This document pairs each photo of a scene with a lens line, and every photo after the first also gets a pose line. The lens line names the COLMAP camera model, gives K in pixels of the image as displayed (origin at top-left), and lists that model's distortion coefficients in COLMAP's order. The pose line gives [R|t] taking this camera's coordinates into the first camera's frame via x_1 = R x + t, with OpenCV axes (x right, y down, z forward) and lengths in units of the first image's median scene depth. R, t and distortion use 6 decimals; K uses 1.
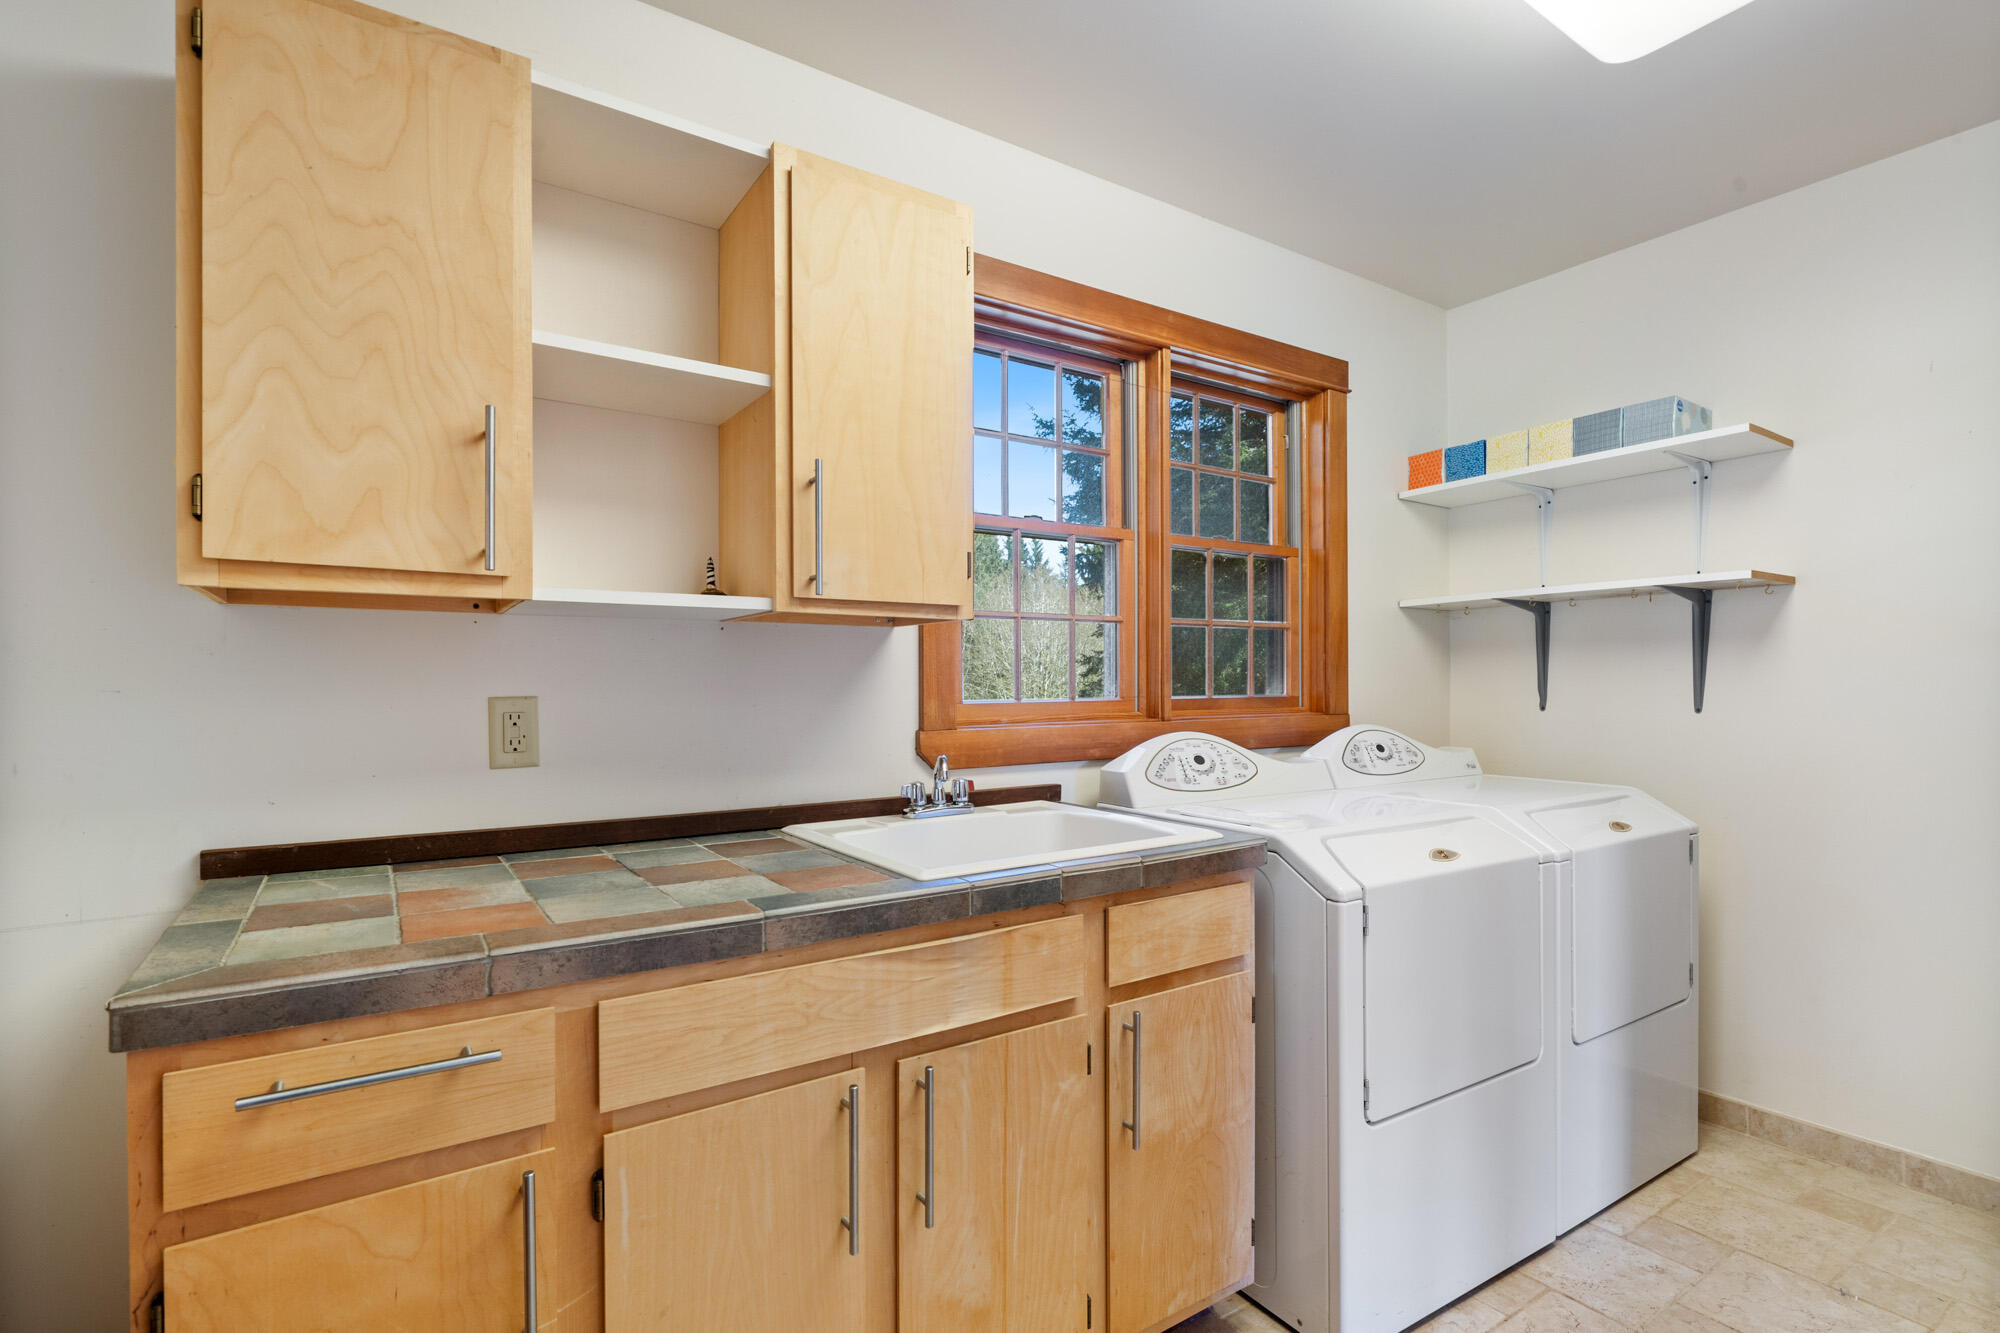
lens RADIAL K [[929.1, 0, 1002.6], [0, 929.1, 678.7], [0, 0, 1]] dist [0.002827, -0.000143]
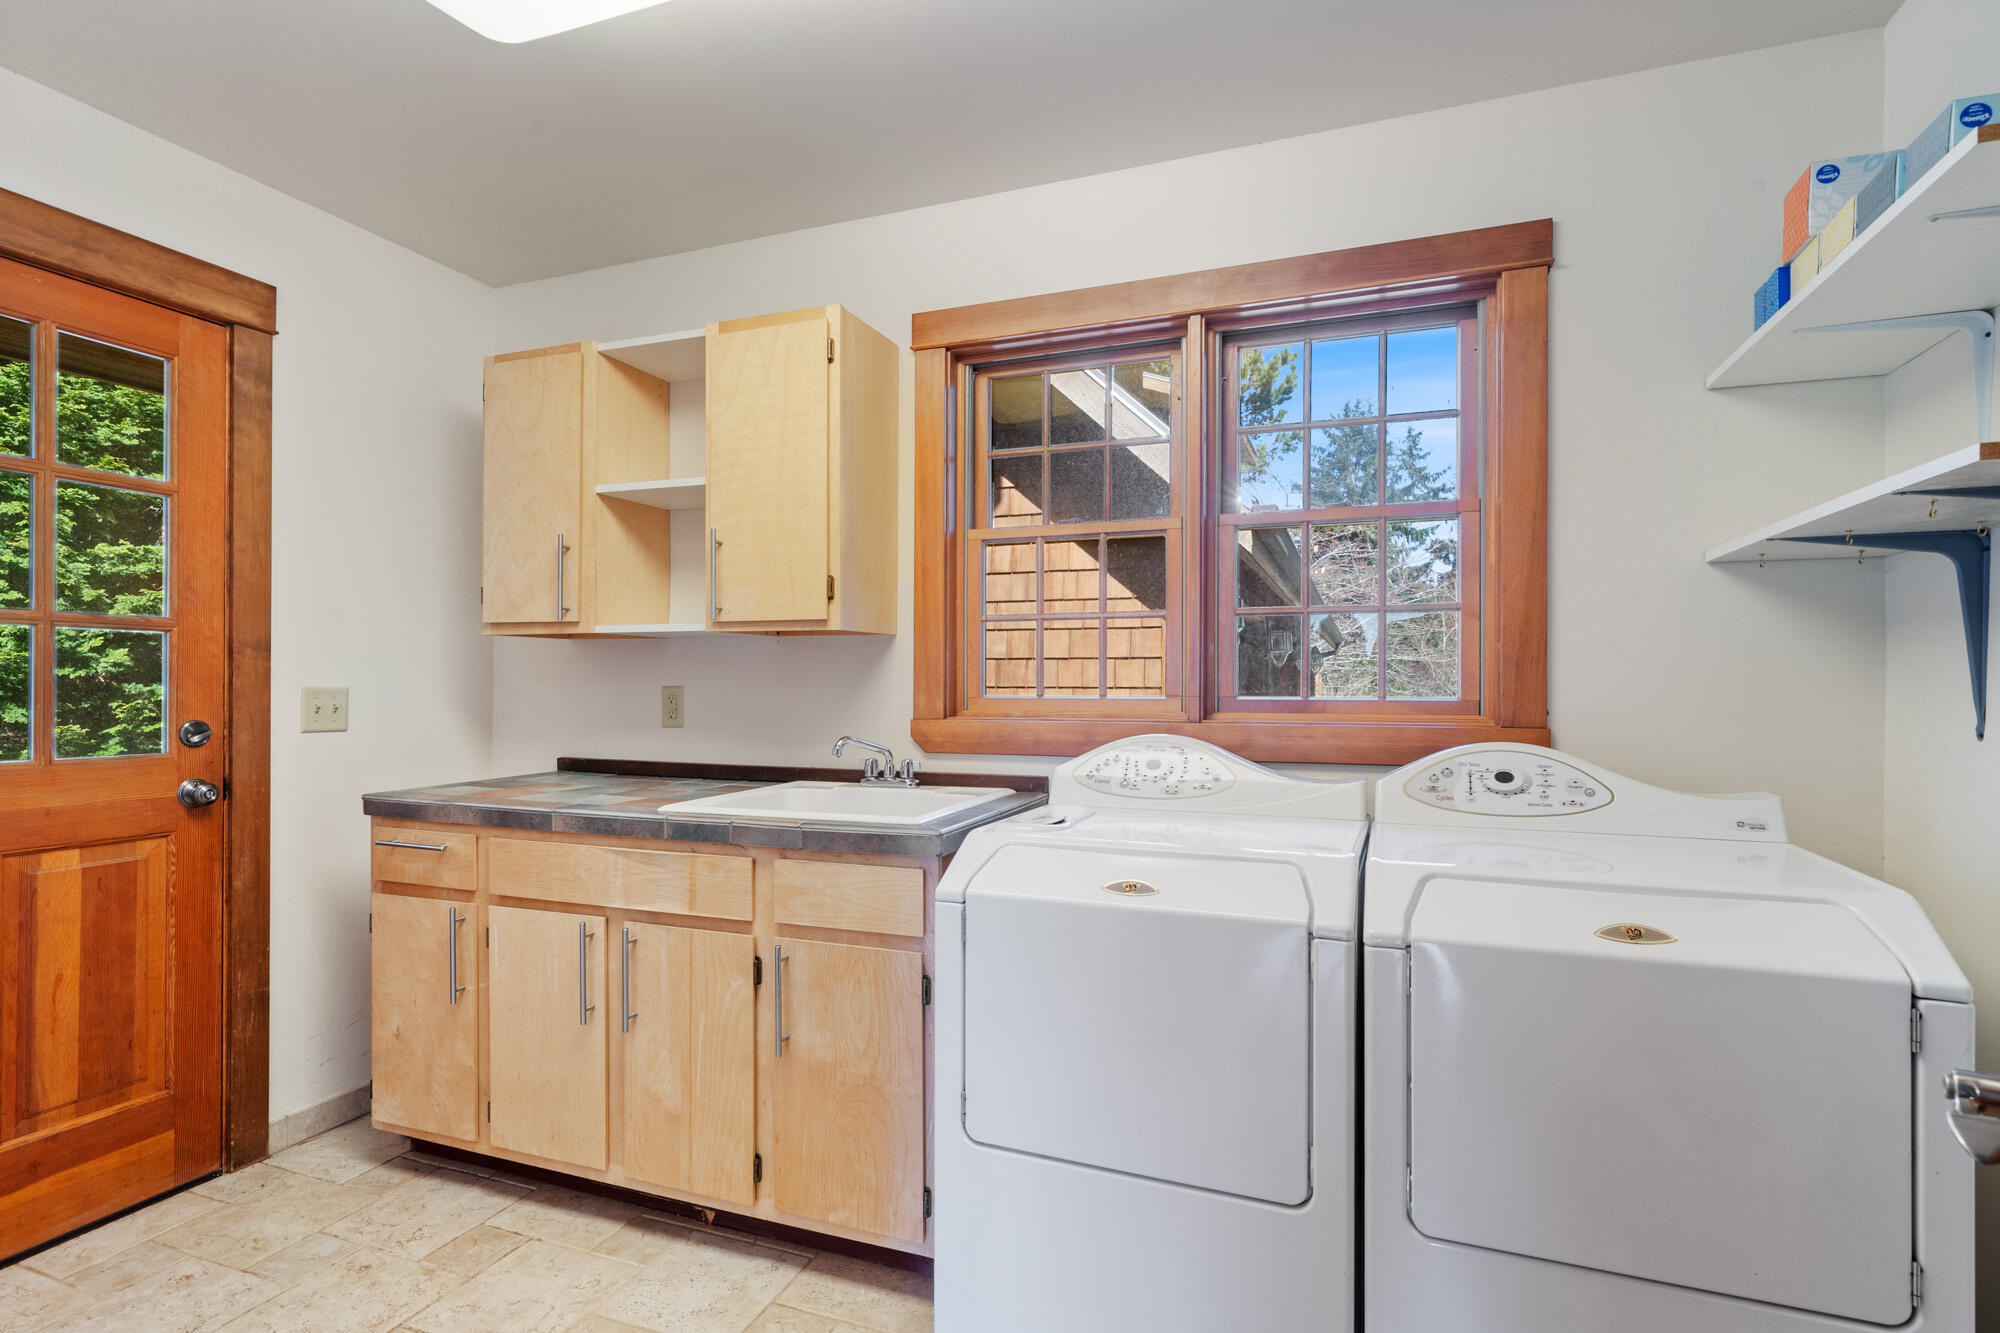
lens RADIAL K [[929.1, 0, 1002.6], [0, 929.1, 678.7], [0, 0, 1]] dist [0.002827, -0.000143]
pose [[0.596759, 0.002338, -0.802417, 1.229657], [-0.002672, 0.999996, 0.000926, 0.001837], [0.802416, 0.001592, 0.596762, 0.470683]]
